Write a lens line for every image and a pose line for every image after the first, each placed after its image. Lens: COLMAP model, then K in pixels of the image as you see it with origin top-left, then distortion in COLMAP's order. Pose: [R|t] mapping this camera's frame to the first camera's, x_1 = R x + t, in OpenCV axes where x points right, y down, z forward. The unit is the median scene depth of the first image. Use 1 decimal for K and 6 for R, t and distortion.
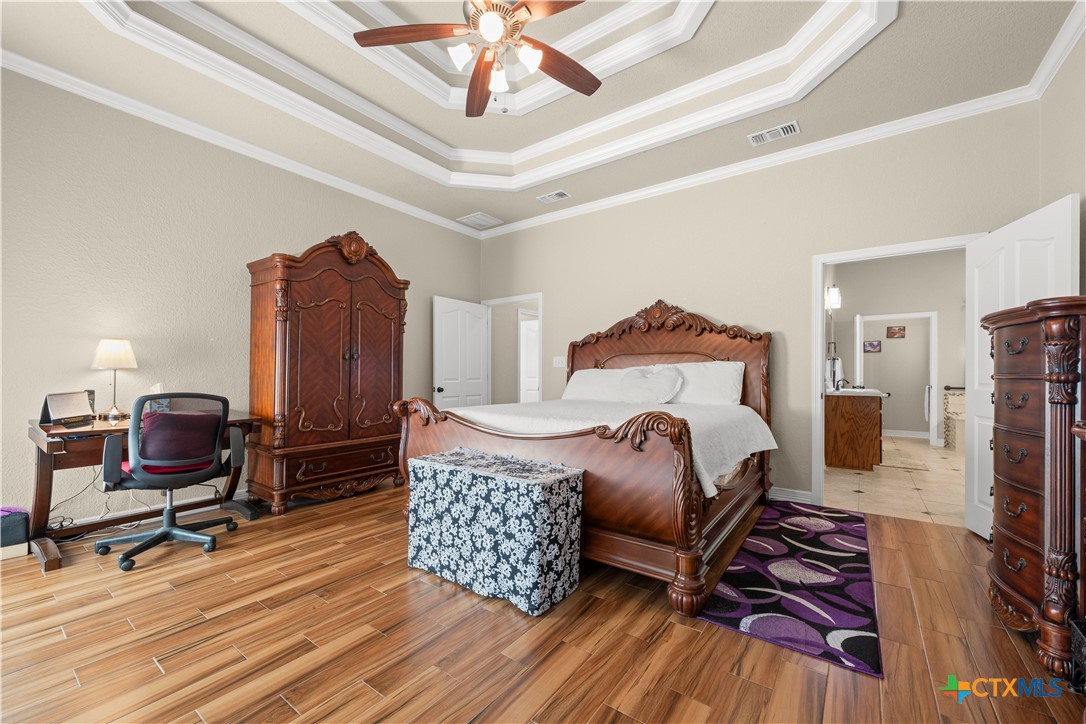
lens RADIAL K [[427.8, 0, 547.9], [0, 427.8, 364.8], [0, 0, 1]] dist [-0.000118, -0.000344]
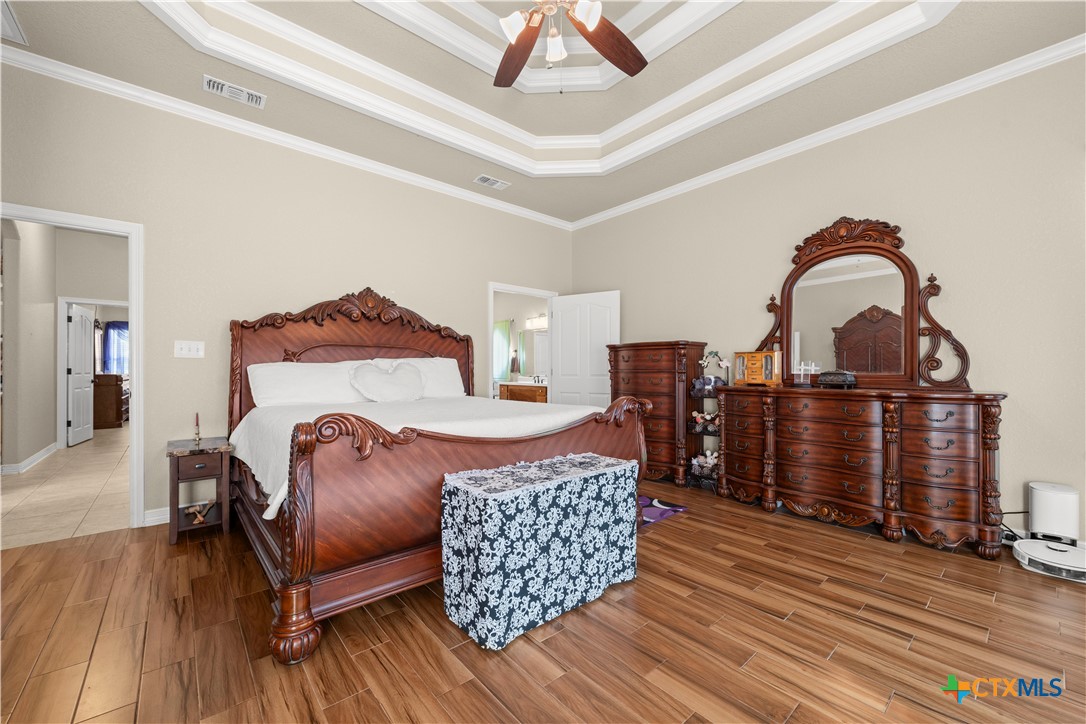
lens RADIAL K [[427.8, 0, 547.9], [0, 427.8, 364.8], [0, 0, 1]] dist [-0.000118, -0.000344]
pose [[0.226906, 0.012900, 0.973831, -1.074350], [-0.024405, 0.999674, -0.007556, 0.019430], [-0.973611, -0.022052, 0.227146, 0.855331]]
